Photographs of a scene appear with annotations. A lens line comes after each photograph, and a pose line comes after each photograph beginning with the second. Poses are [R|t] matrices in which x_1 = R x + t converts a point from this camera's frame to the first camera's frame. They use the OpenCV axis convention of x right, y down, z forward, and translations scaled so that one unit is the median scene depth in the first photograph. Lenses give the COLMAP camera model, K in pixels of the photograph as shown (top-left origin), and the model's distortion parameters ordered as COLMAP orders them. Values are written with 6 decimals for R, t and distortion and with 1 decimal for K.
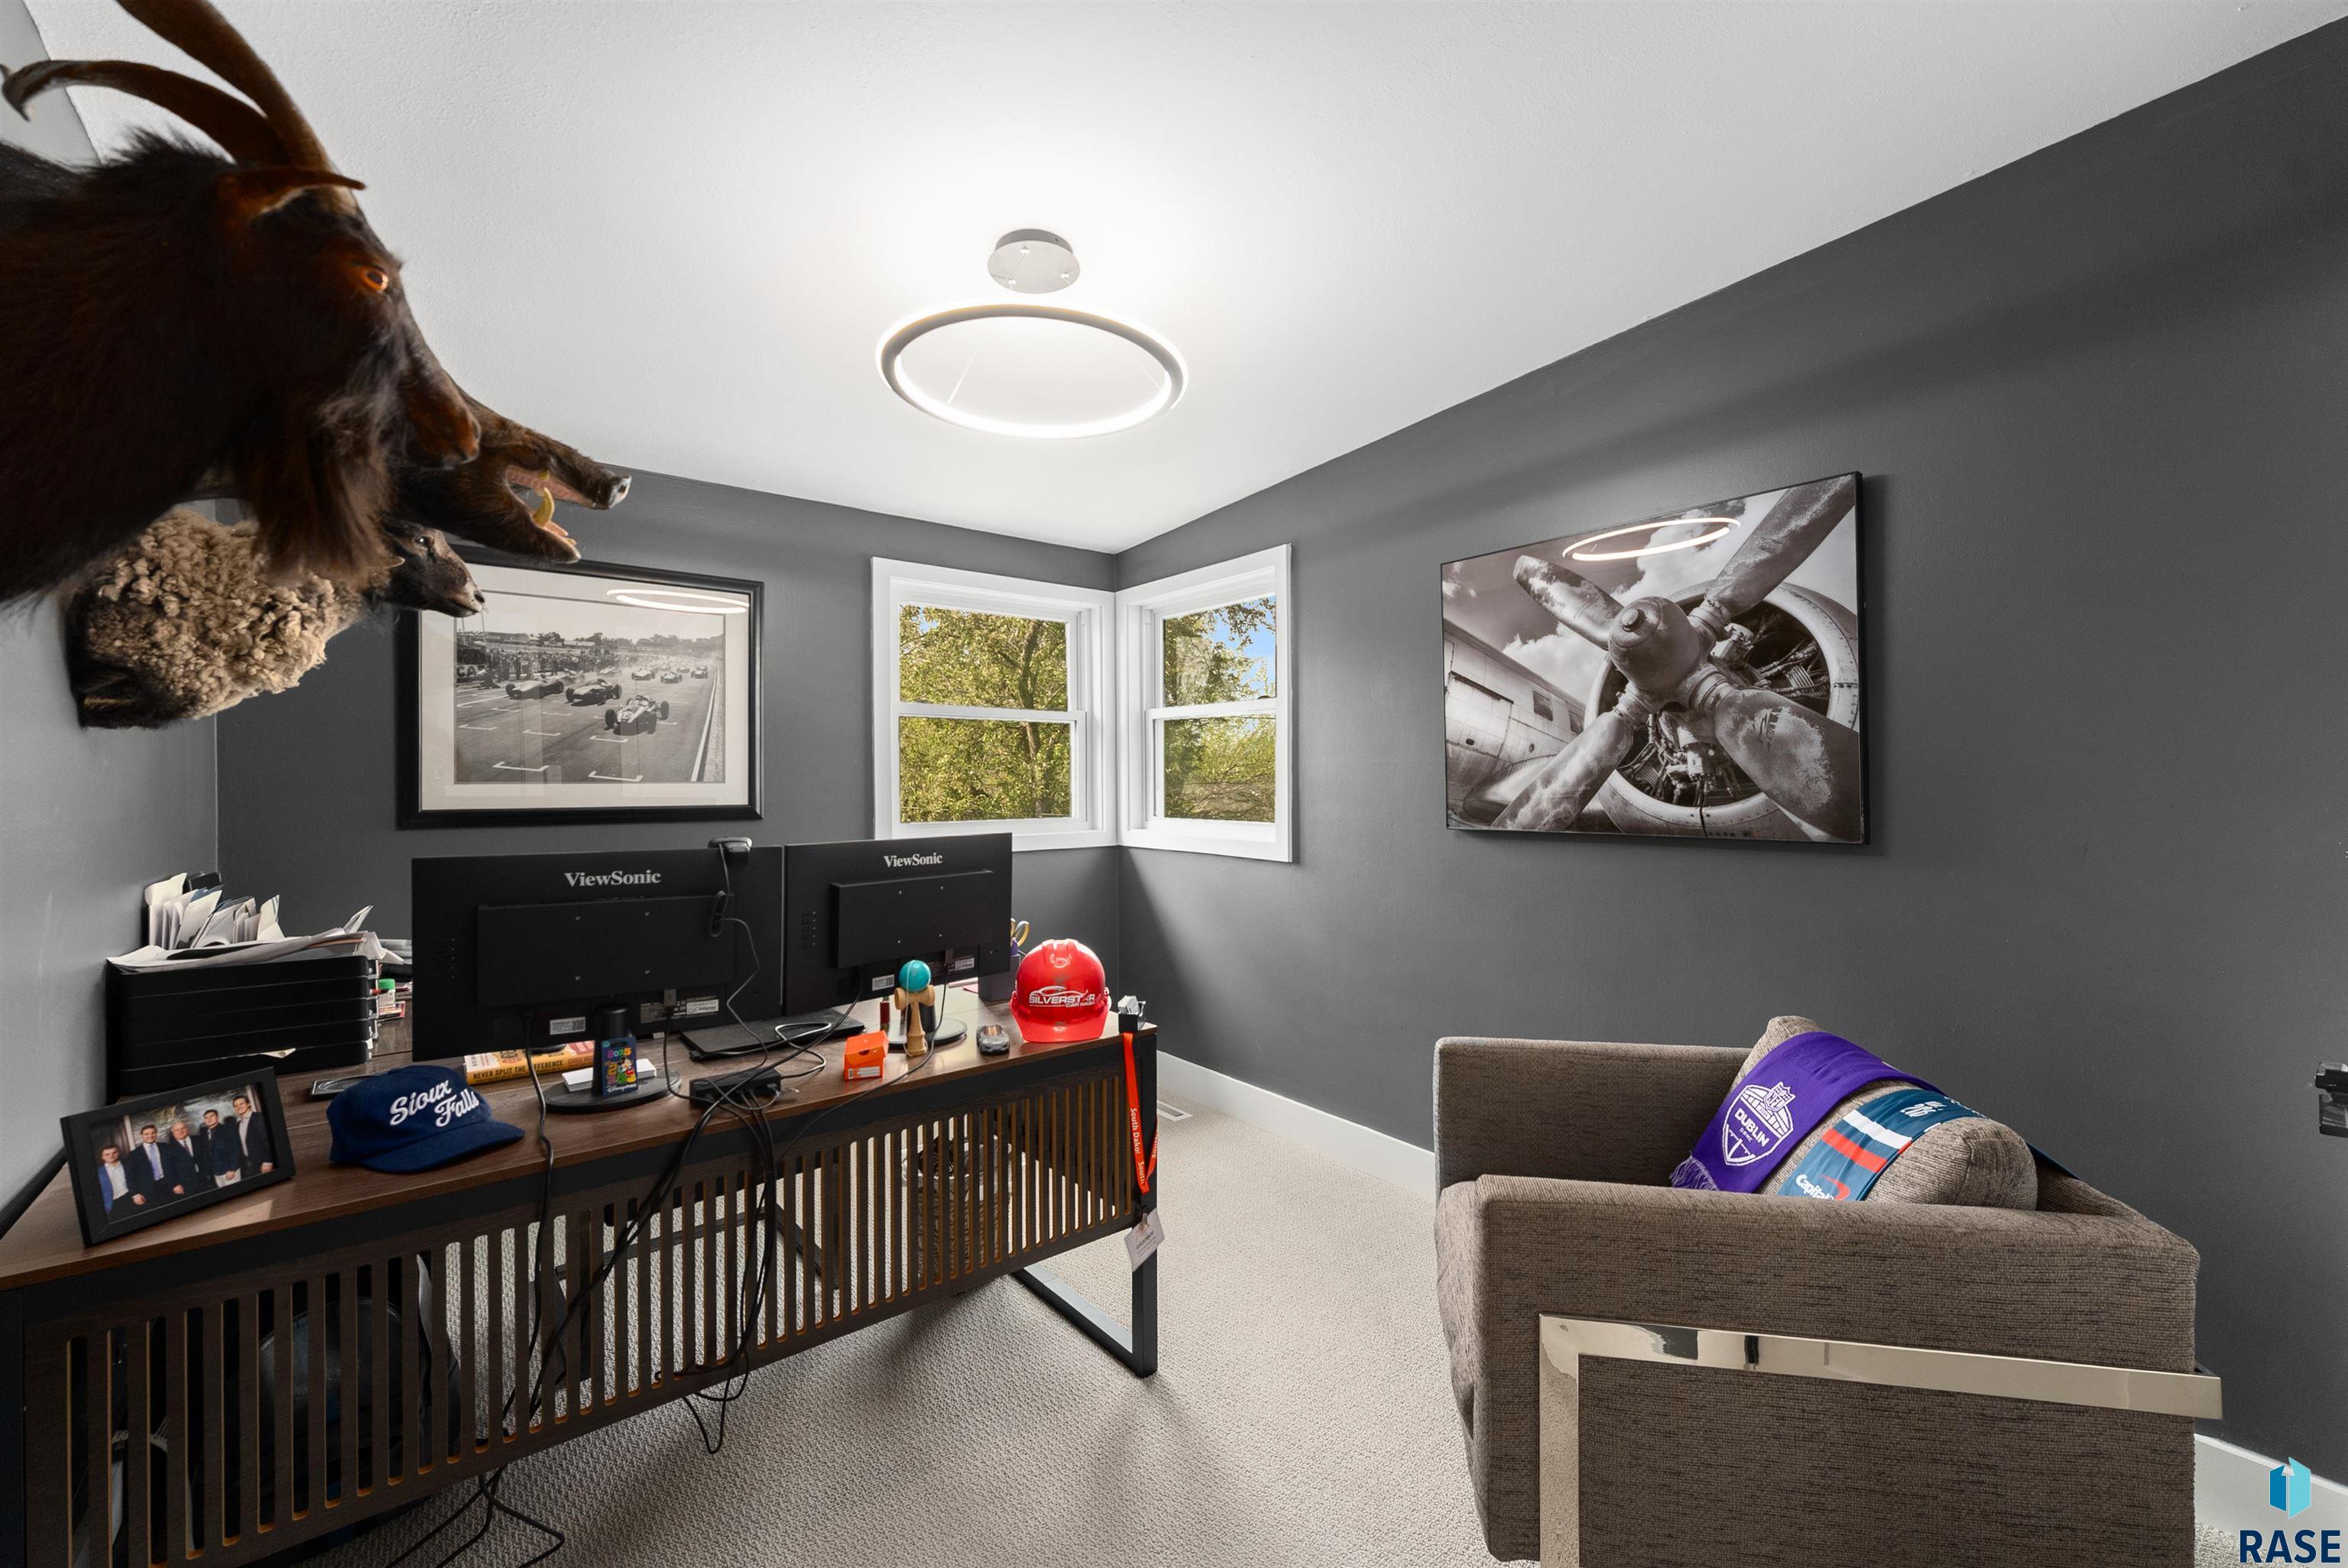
lens RADIAL K [[949.7, 0, 1166.9], [0, 949.7, 763.1], [0, 0, 1]] dist [-0.001699, 0.000015]
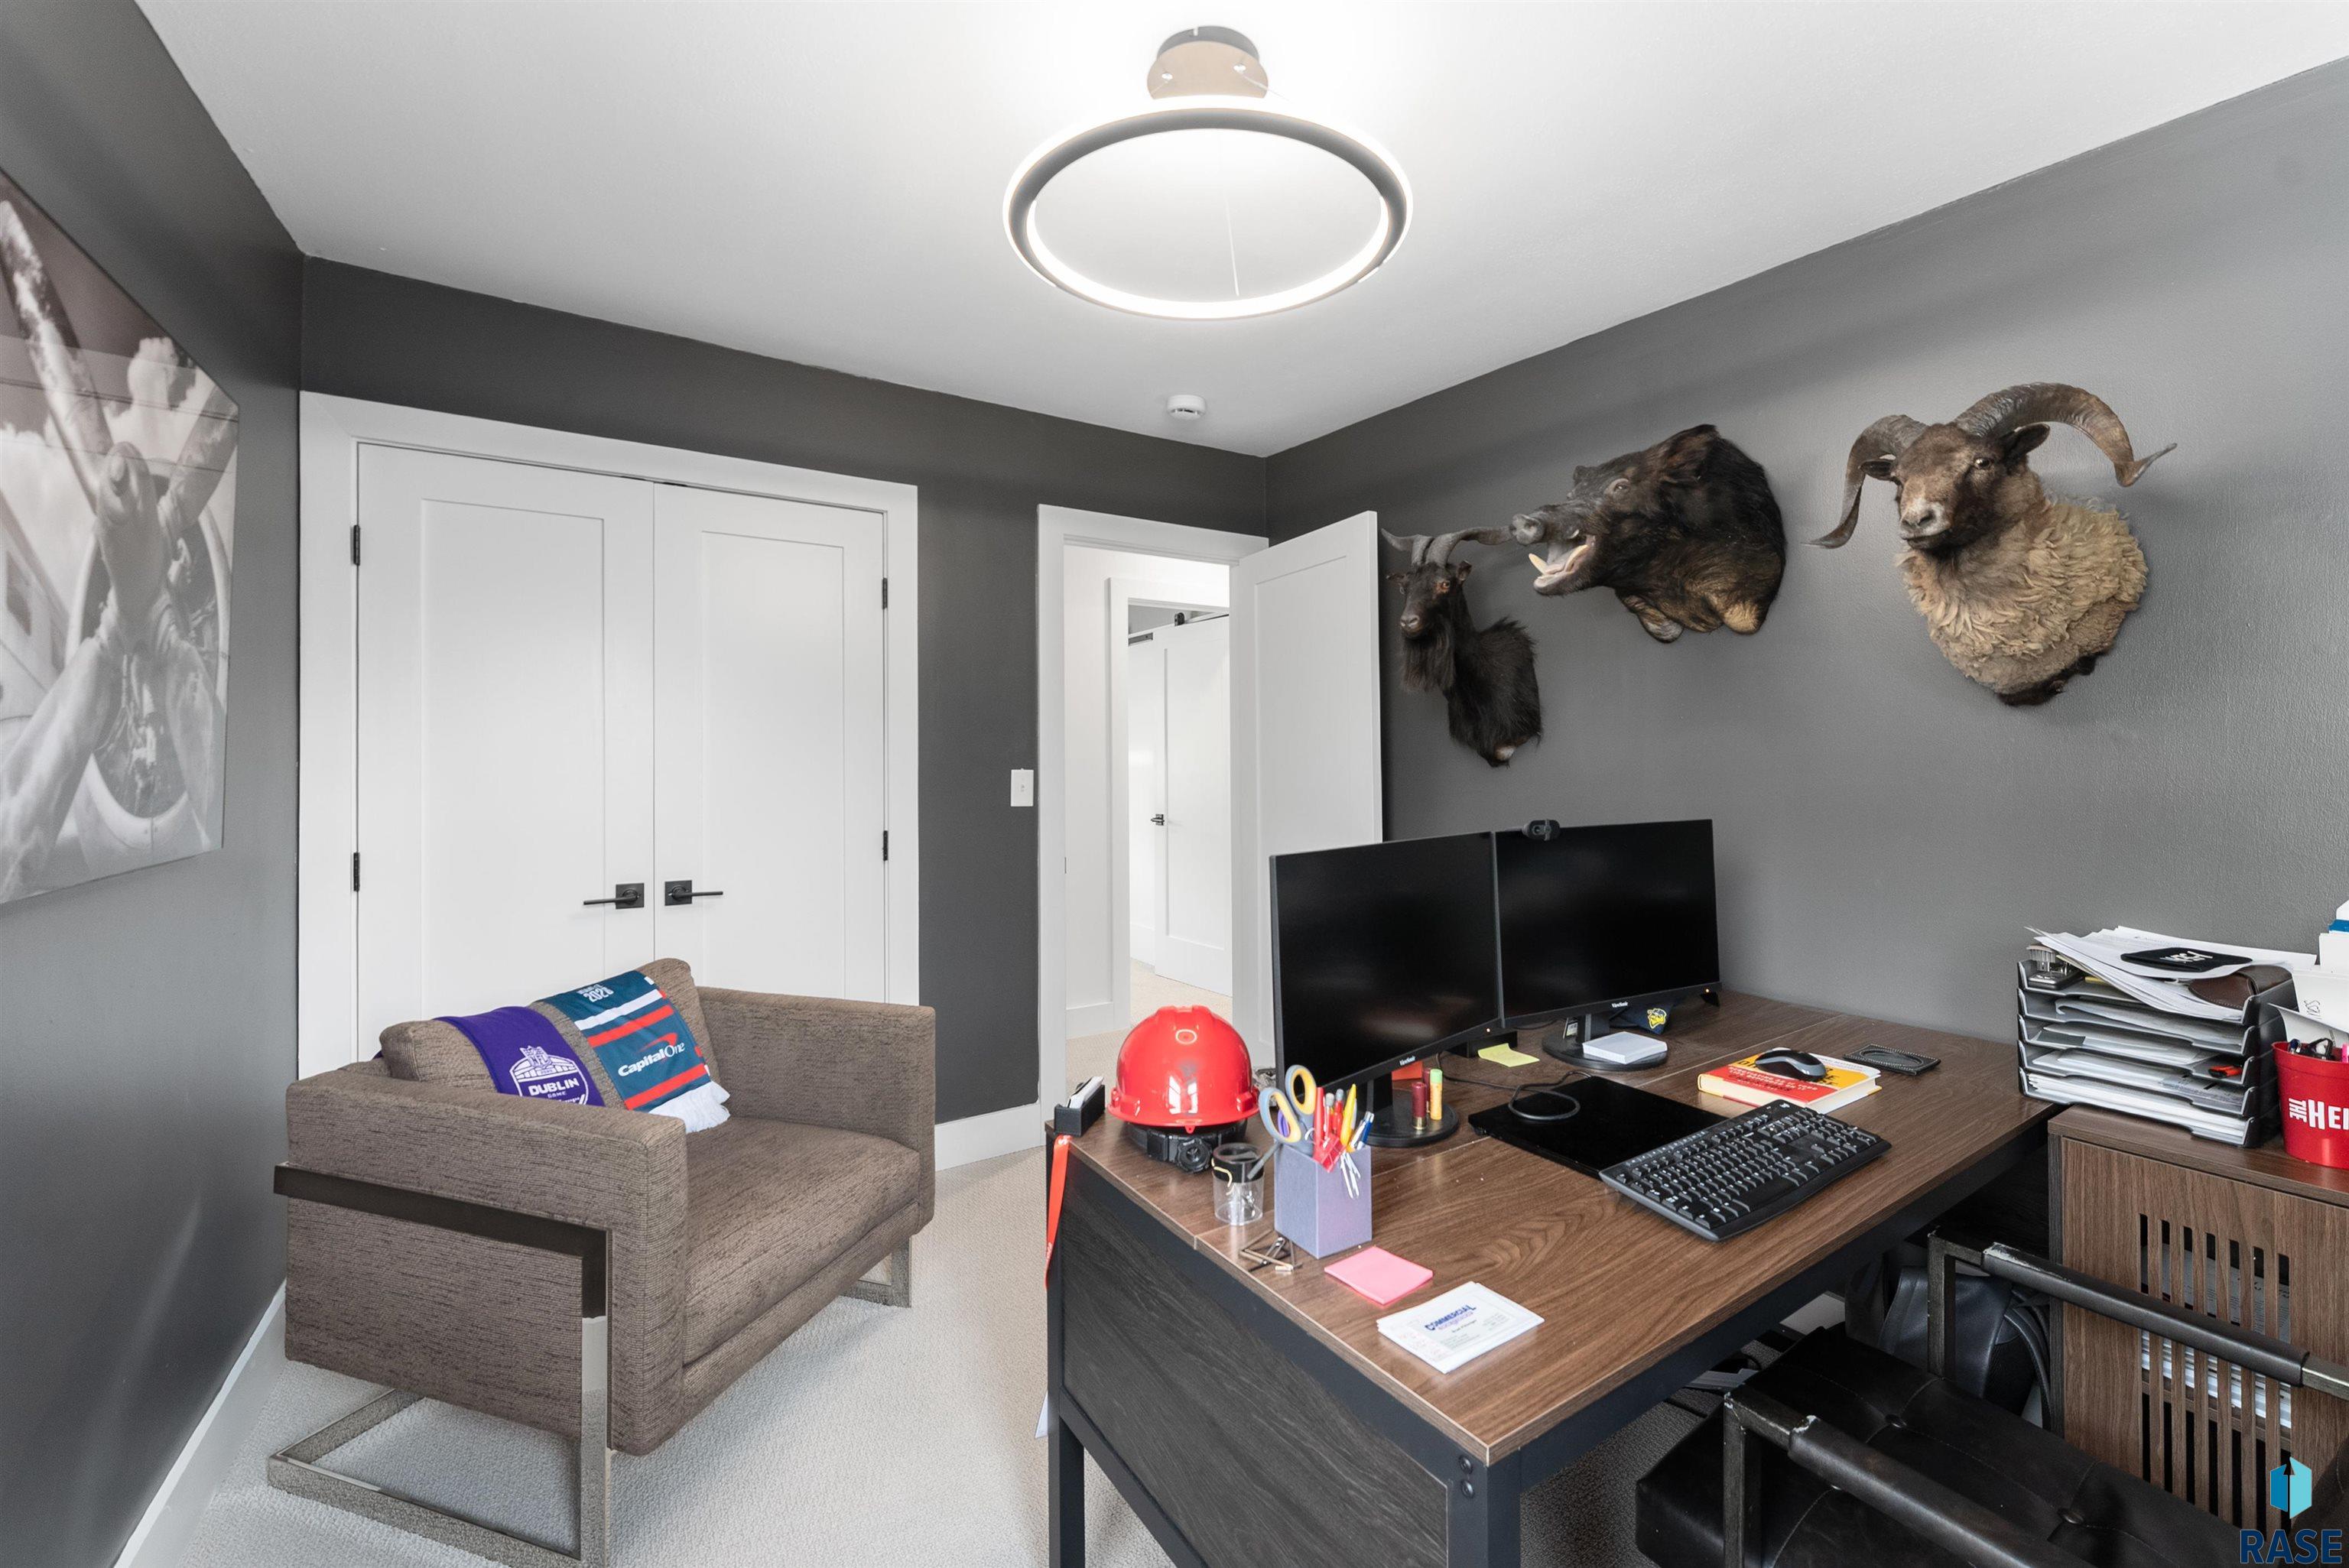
lens RADIAL K [[950.1, 0, 1167.4], [0, 950.1, 763.1], [0, 0, 1]] dist [-0.001699, 0.000015]
pose [[-0.993253, 0.008940, 0.115626, -0.152004], [0.007392, 0.999877, -0.013808, 0.023087], [-0.115735, -0.012860, -0.993197, 1.431637]]
